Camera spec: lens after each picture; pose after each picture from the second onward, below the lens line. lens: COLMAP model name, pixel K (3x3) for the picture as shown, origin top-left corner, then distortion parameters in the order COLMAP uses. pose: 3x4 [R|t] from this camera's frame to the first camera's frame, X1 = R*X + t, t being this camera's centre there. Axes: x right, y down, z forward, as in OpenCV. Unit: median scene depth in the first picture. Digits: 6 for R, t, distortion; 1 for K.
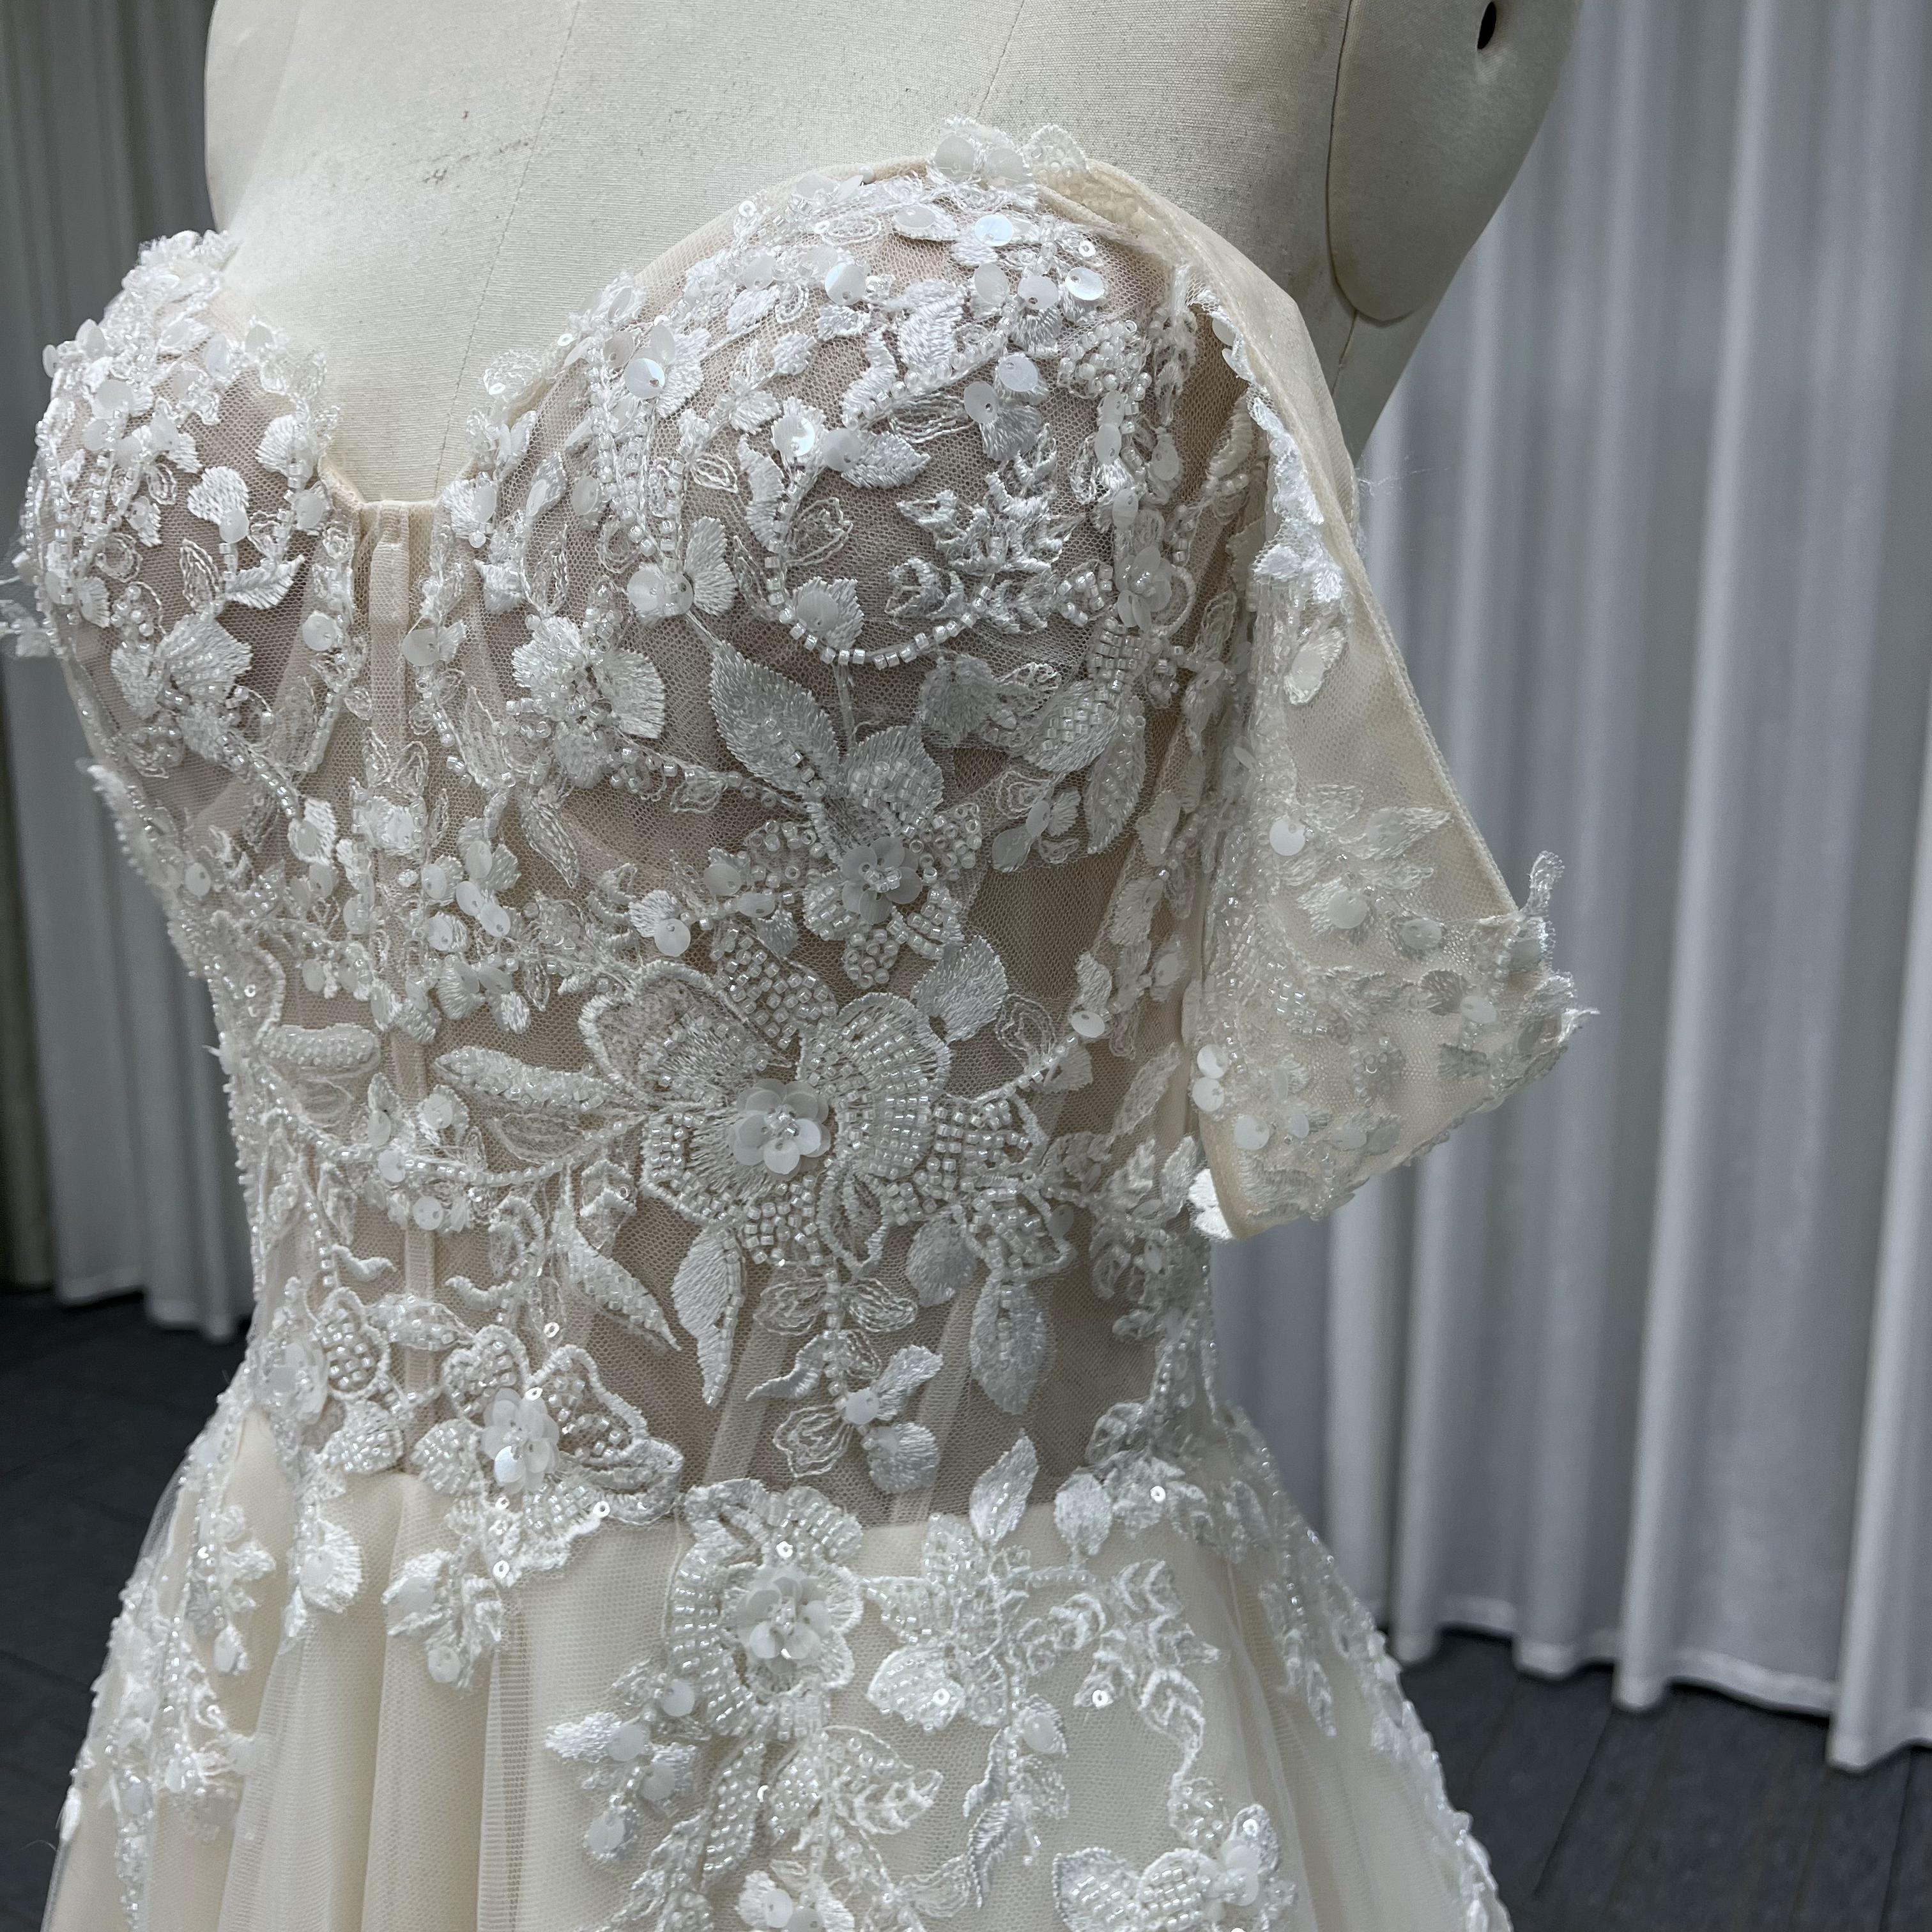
lens RADIAL K [[1983.4, 0, 985.2], [0, 1983.4, 955.5], [0, 0, 1]] dist [0.043973, -0.072897]
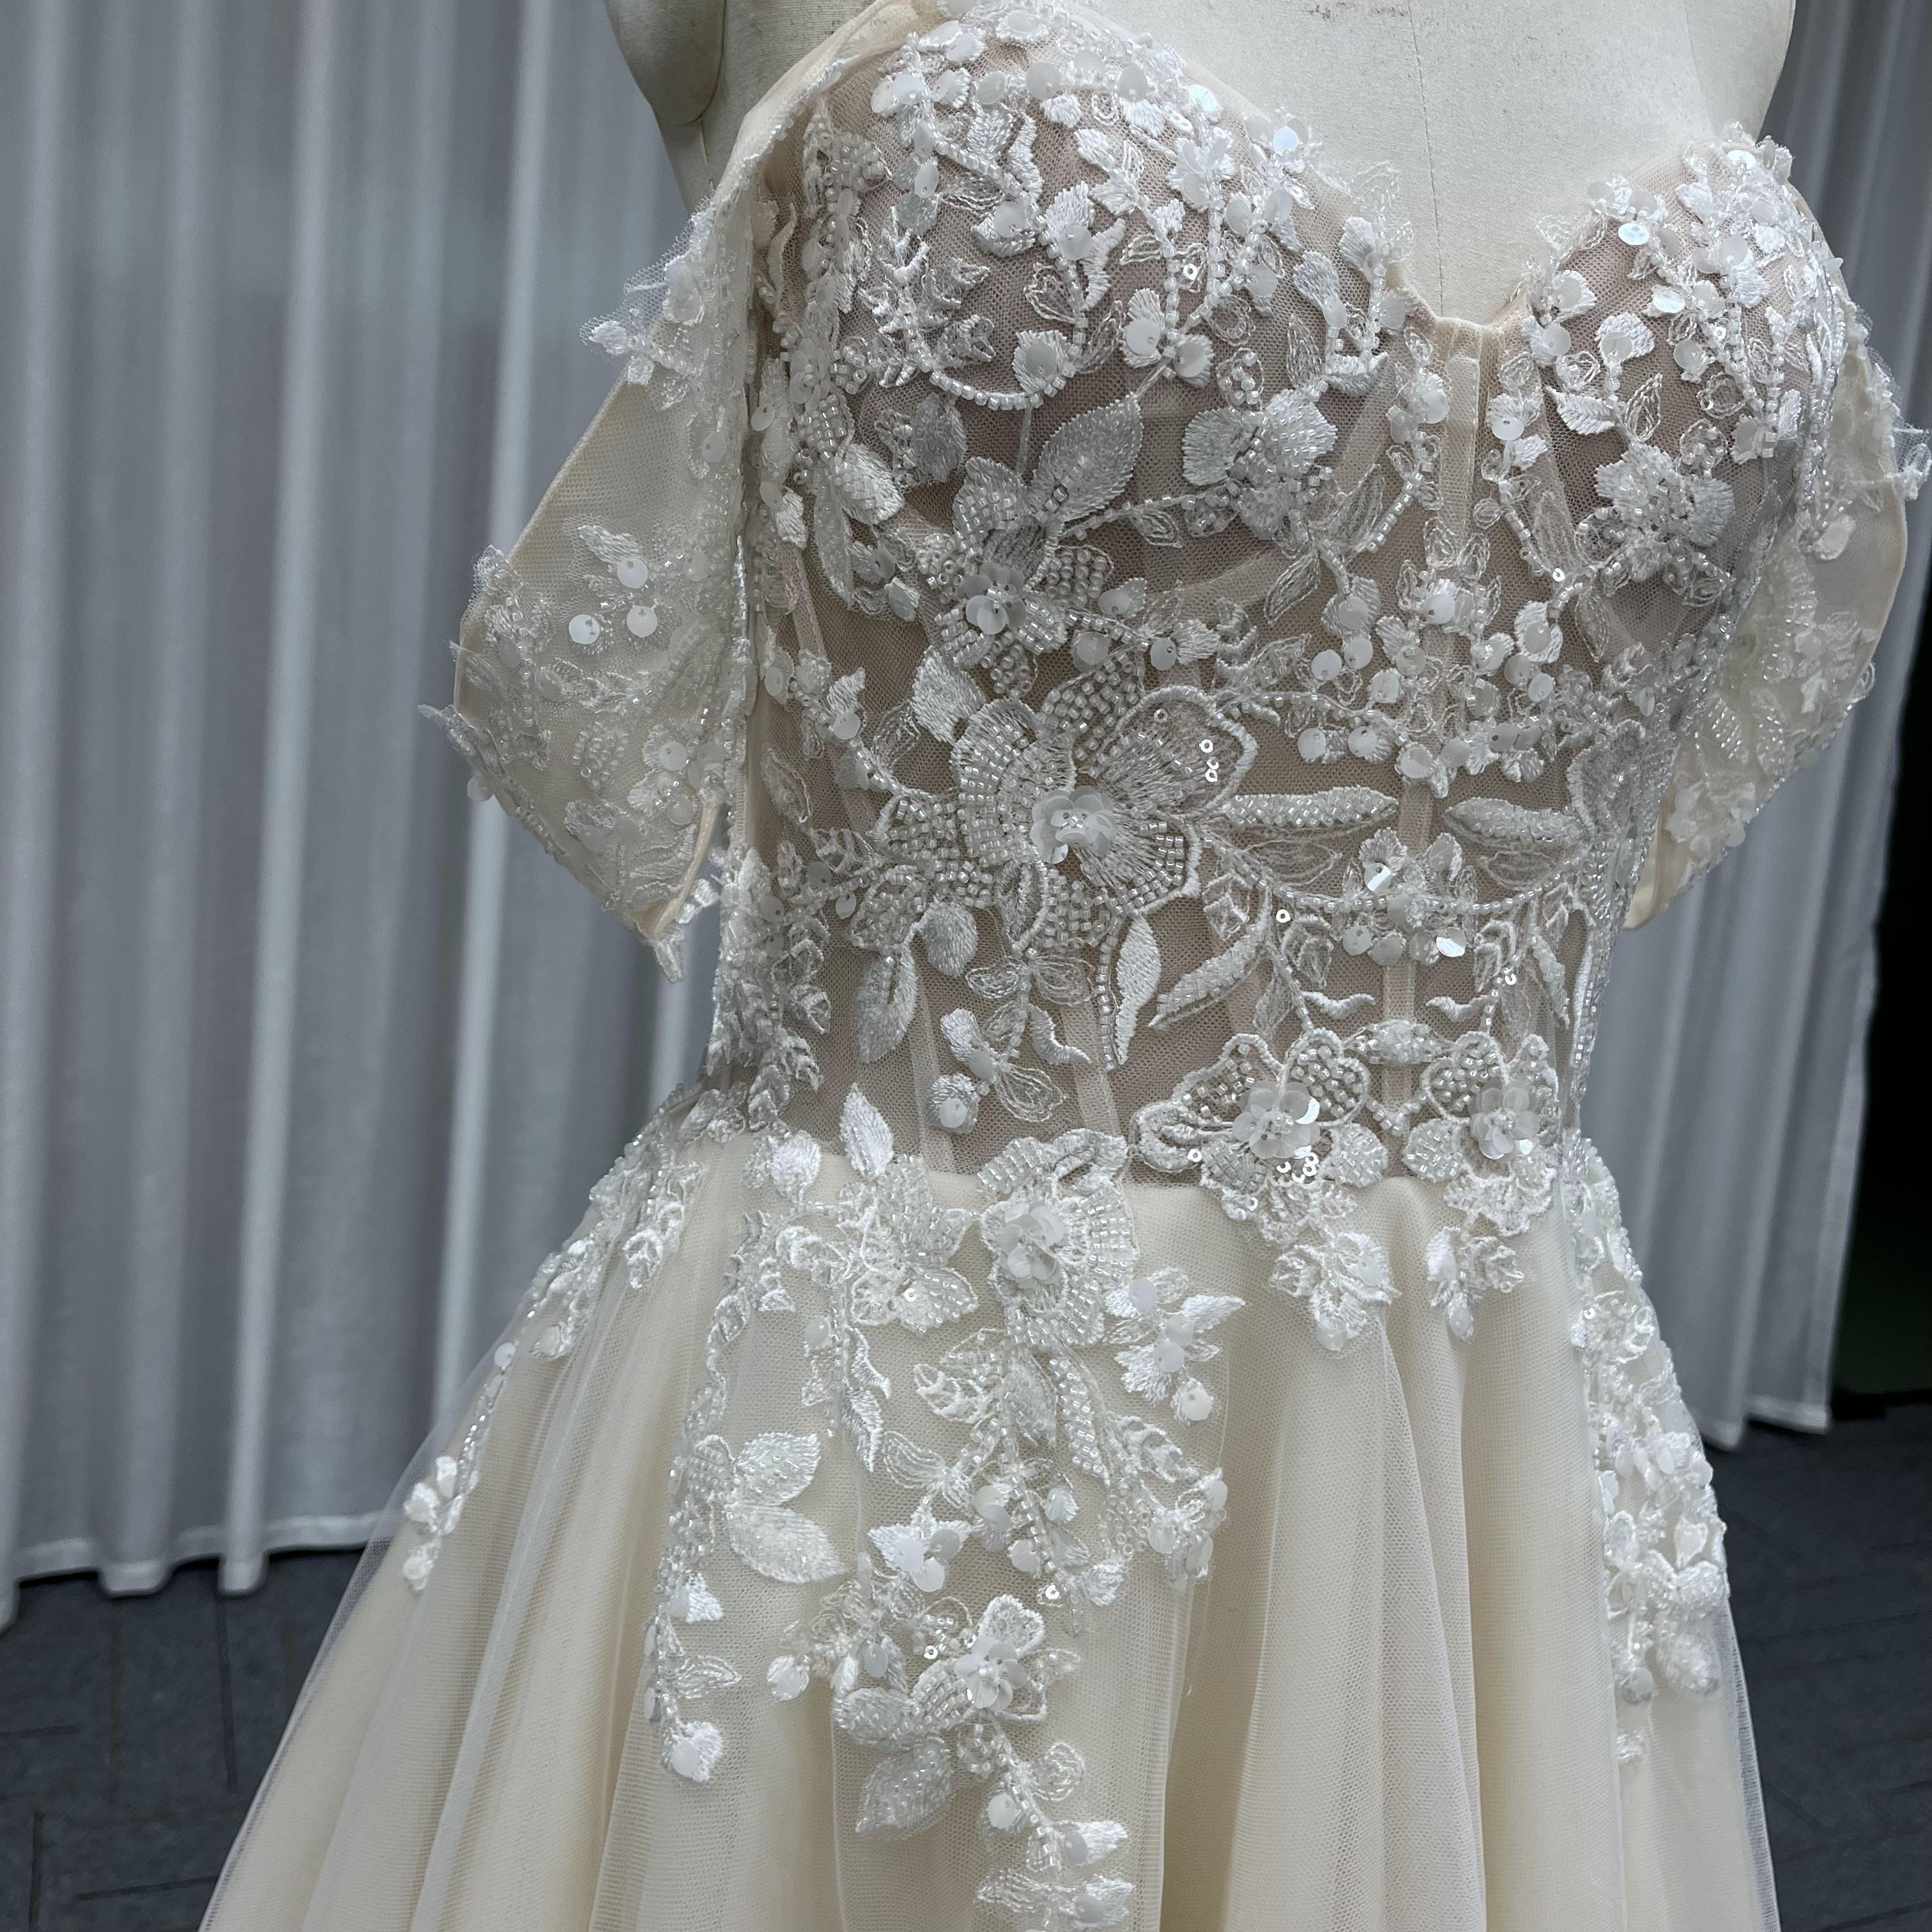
lens RADIAL K [[1973.3, 0, 991.9], [0, 1973.3, 964.8], [0, 0, 1]] dist [0.051708, -0.075507]
pose [[0.611043, -0.079700, 0.787575, -1.393086], [0.044541, 0.996804, 0.066316, 0.054933], [-0.790343, -0.005443, 0.612640, 0.509481]]
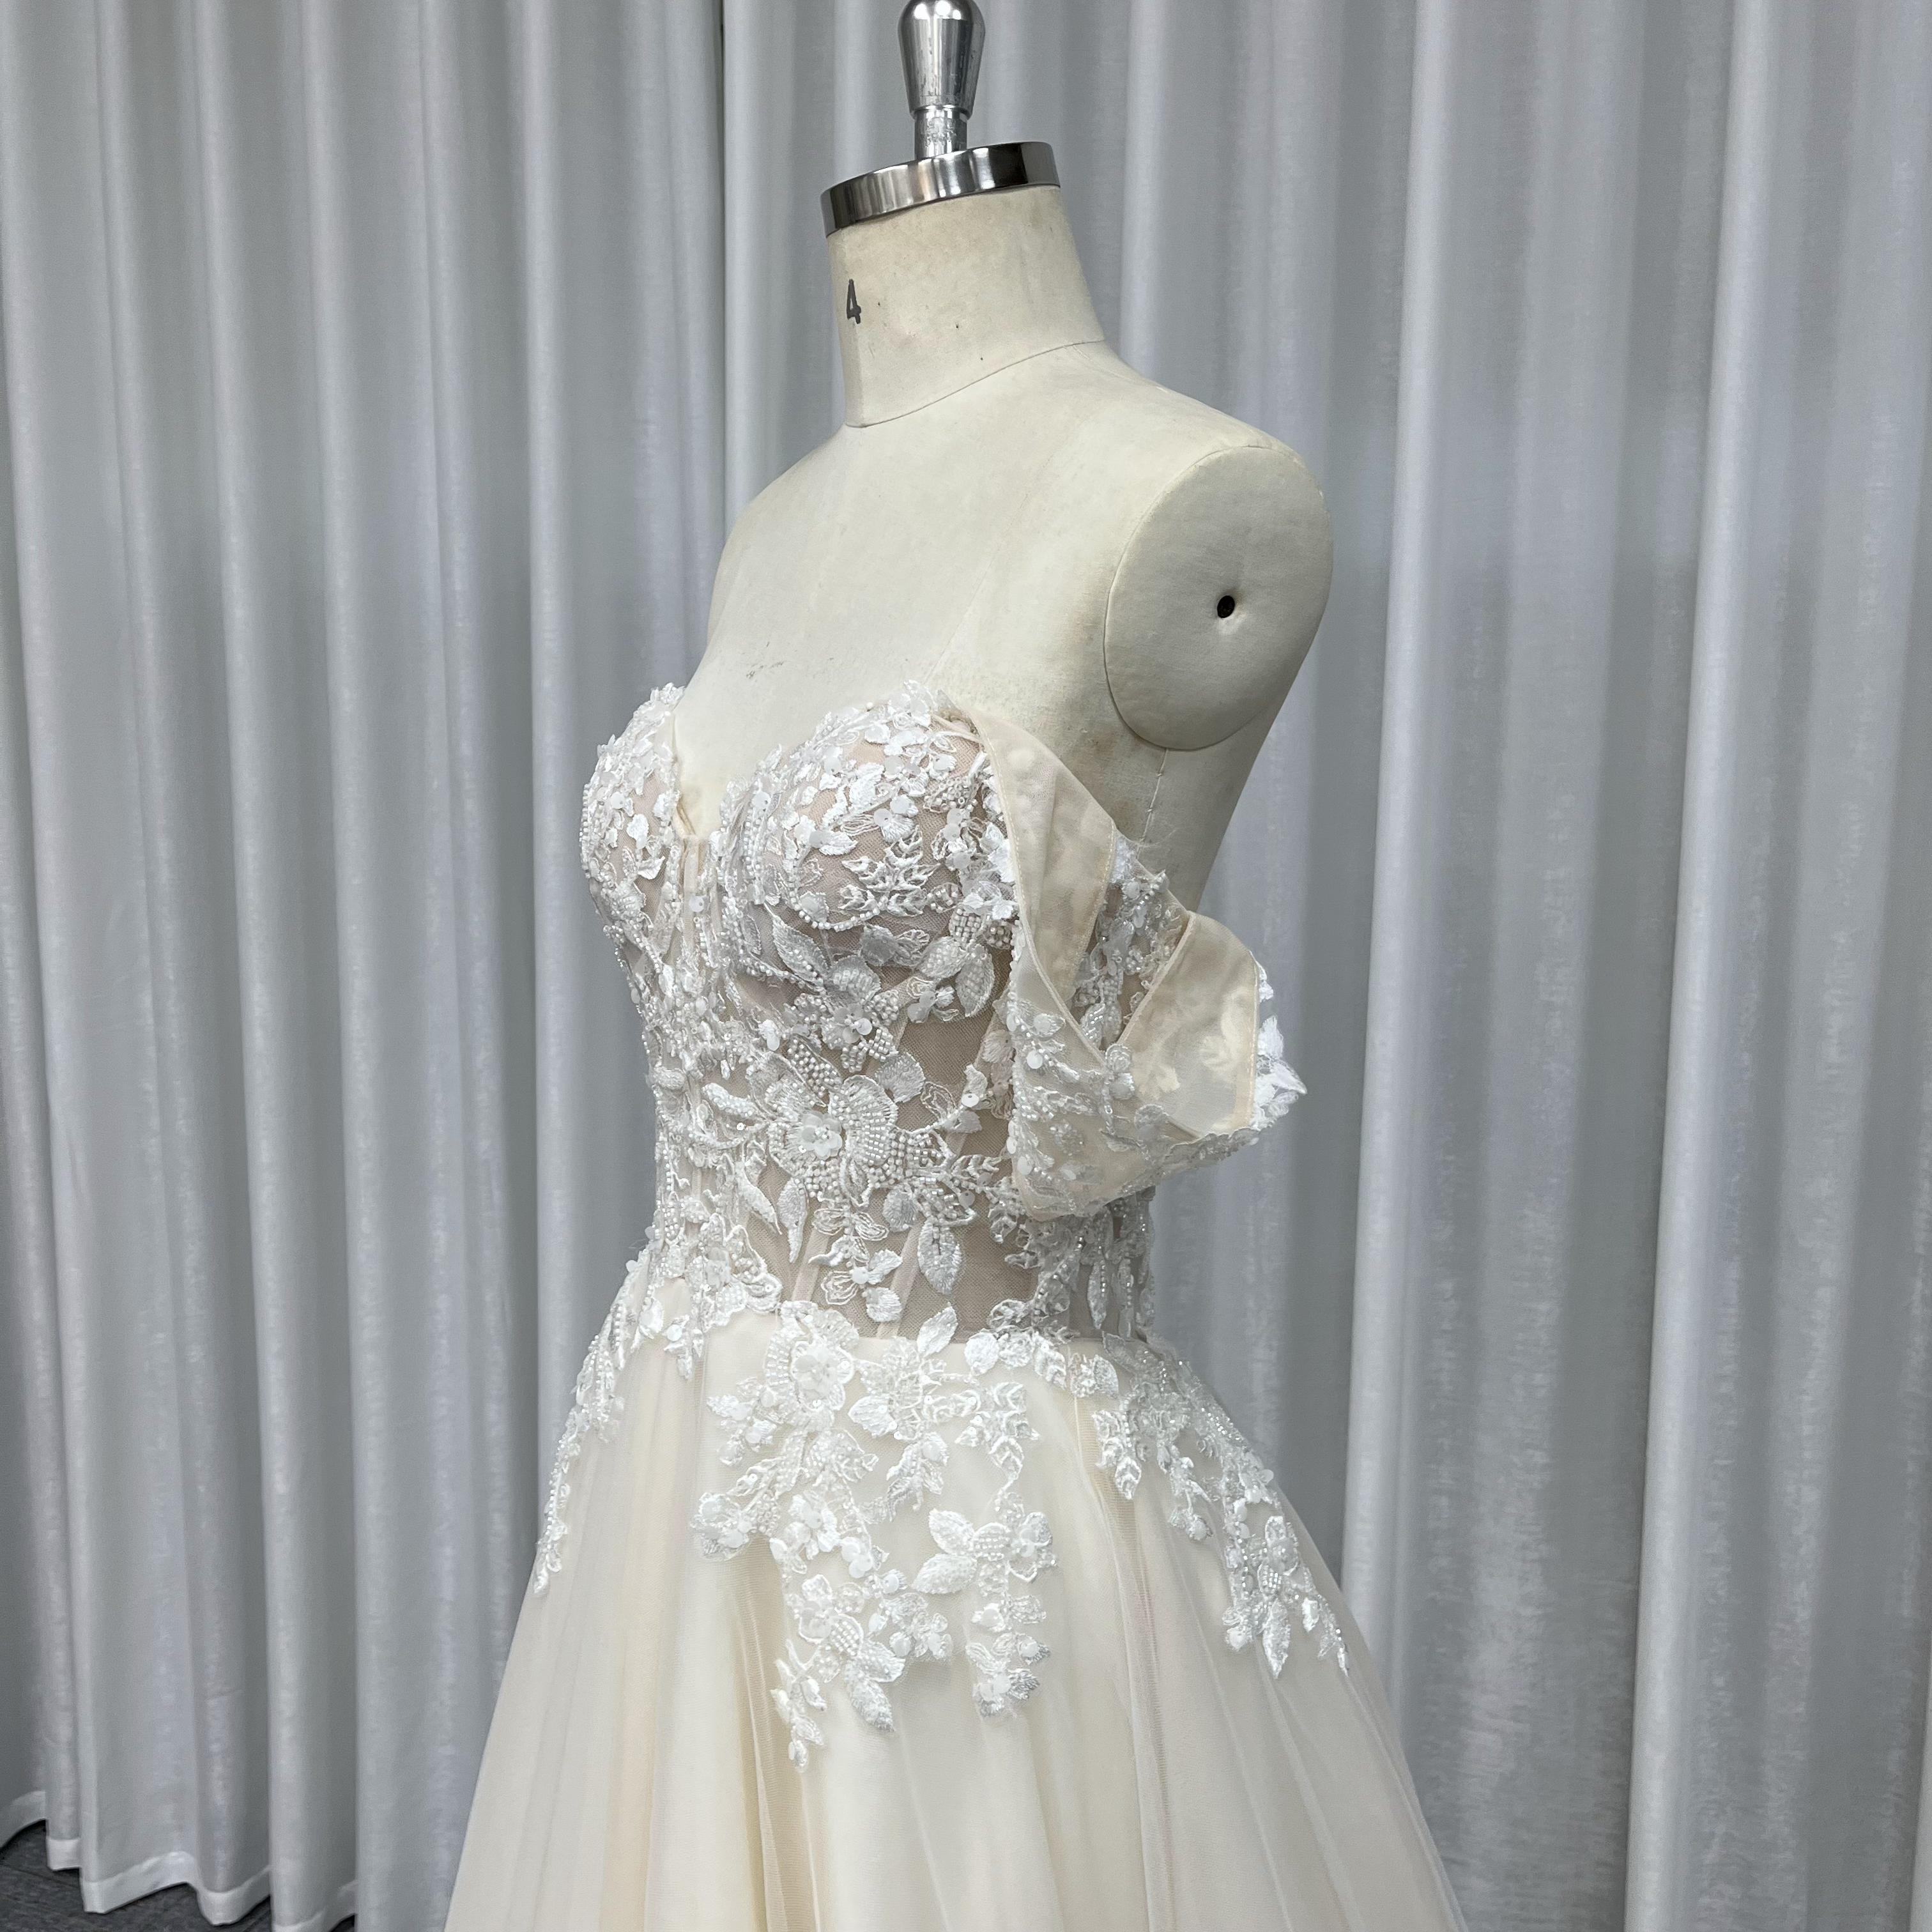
lens RADIAL K [[1977.5, 0, 927.5], [0, 1977.5, 937.5], [0, 0, 1]] dist [0.033287, -0.026300]
pose [[0.902296, 0.056741, -0.427368, 0.881636], [-0.079548, 0.996192, -0.035687, -0.056319], [0.423715, 0.066197, 0.903373, -0.876126]]
